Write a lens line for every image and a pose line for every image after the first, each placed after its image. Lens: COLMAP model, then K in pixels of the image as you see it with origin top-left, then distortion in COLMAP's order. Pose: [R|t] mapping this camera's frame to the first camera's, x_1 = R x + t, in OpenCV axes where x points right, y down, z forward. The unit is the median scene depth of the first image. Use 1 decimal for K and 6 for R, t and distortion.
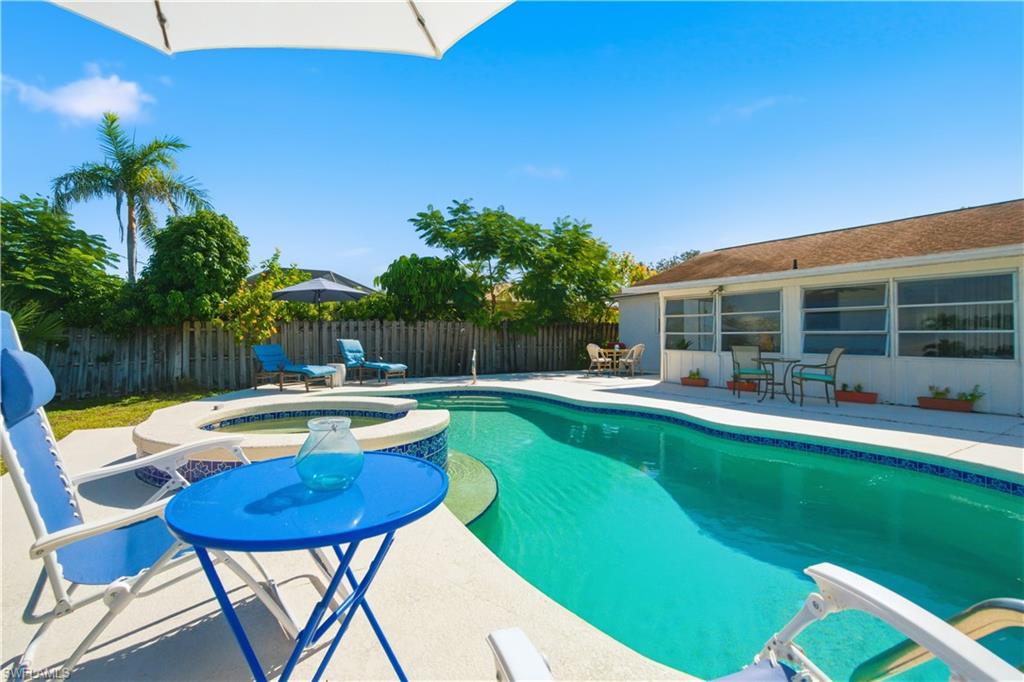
lens RADIAL K [[458.8, 0, 508.8], [0, 458.8, 337.5], [0, 0, 1]] dist [-0.083083, 0.038458]
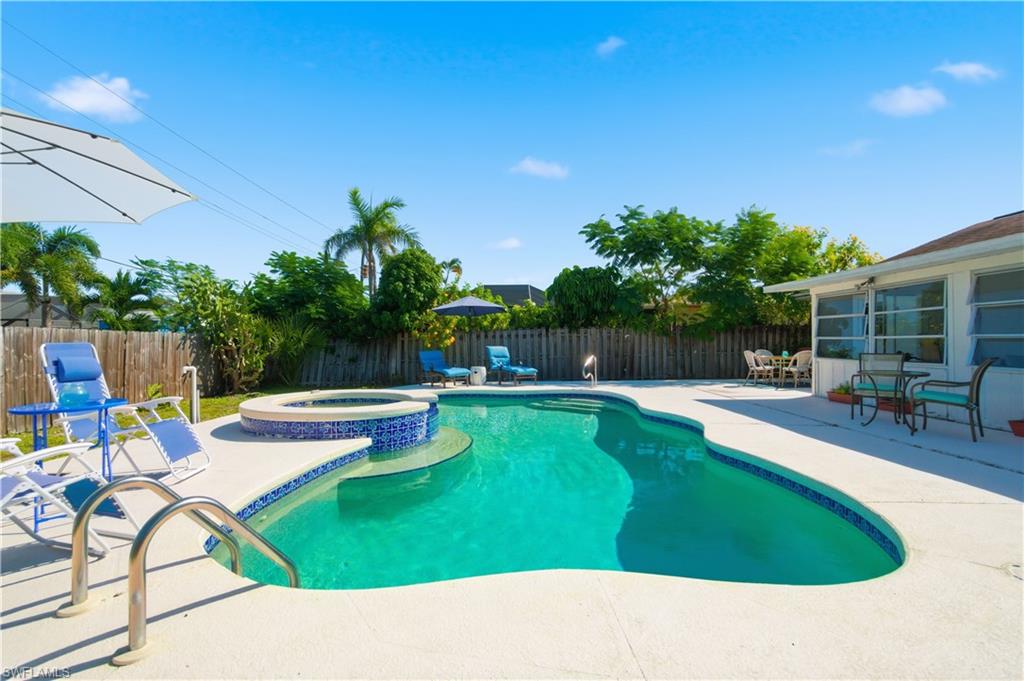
lens RADIAL K [[462.3, 0, 512.0], [0, 462.3, 340.5], [0, 0, 1]] dist [-0.088351, -0.000082]
pose [[0.840196, -0.009030, -0.542207, 0.277750], [0.007914, 0.999959, -0.004389, -0.004171], [0.542225, -0.000603, 0.840233, 0.013263]]
